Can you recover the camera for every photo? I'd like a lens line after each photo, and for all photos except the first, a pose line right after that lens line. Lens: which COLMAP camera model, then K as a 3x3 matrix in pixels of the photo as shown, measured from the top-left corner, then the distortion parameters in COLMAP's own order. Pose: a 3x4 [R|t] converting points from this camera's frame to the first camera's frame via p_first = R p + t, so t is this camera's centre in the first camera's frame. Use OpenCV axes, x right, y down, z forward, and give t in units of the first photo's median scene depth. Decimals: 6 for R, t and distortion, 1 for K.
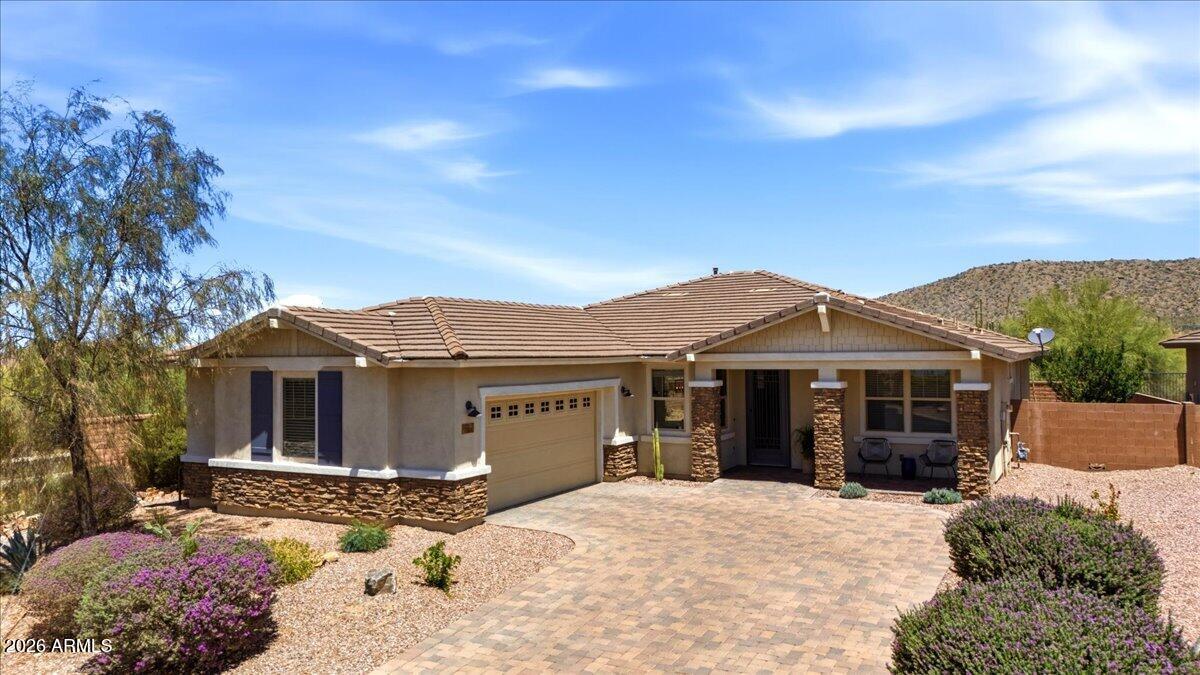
lens RADIAL K [[874.4, 0, 600.0], [0, 874.4, 337.5], [0, 0, 1]] dist [0.065235, -0.000779]
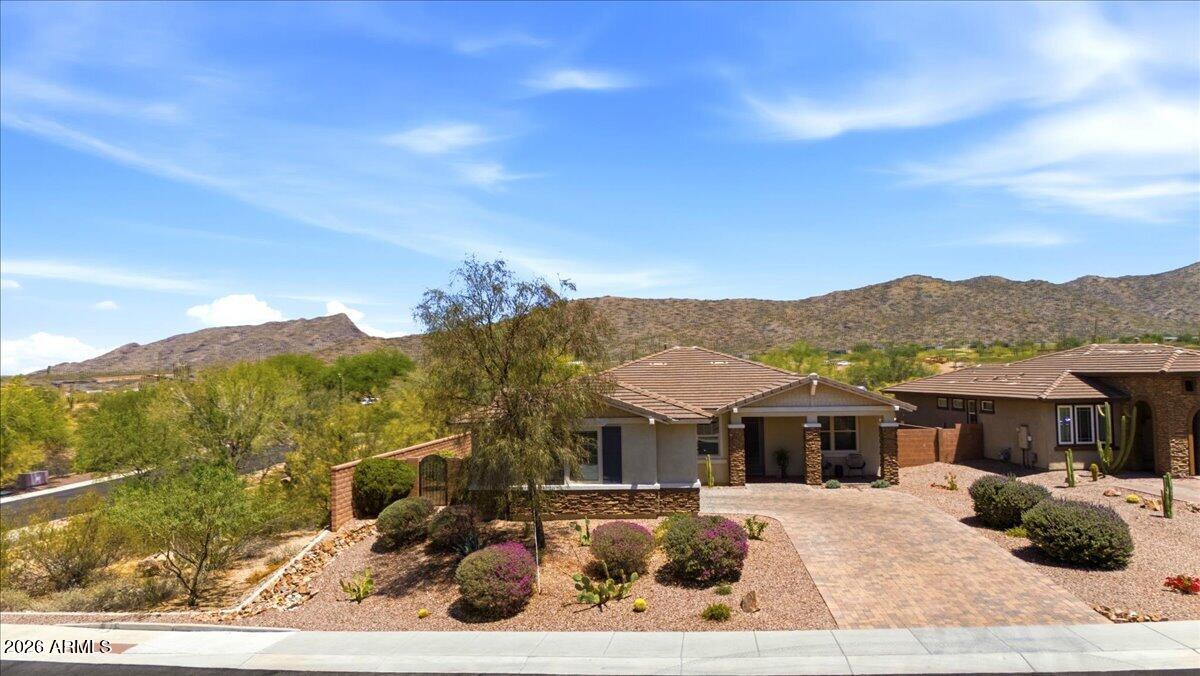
lens RADIAL K [[874.4, 0, 600.0], [0, 874.4, 338.0], [0, 0, 1]] dist [0.065235, -0.000779]
pose [[0.901404, 0.014065, 0.432751, -0.916914], [0.000022, 0.999471, -0.032531, -0.065144], [-0.432979, 0.029333, 0.900926, -0.414996]]
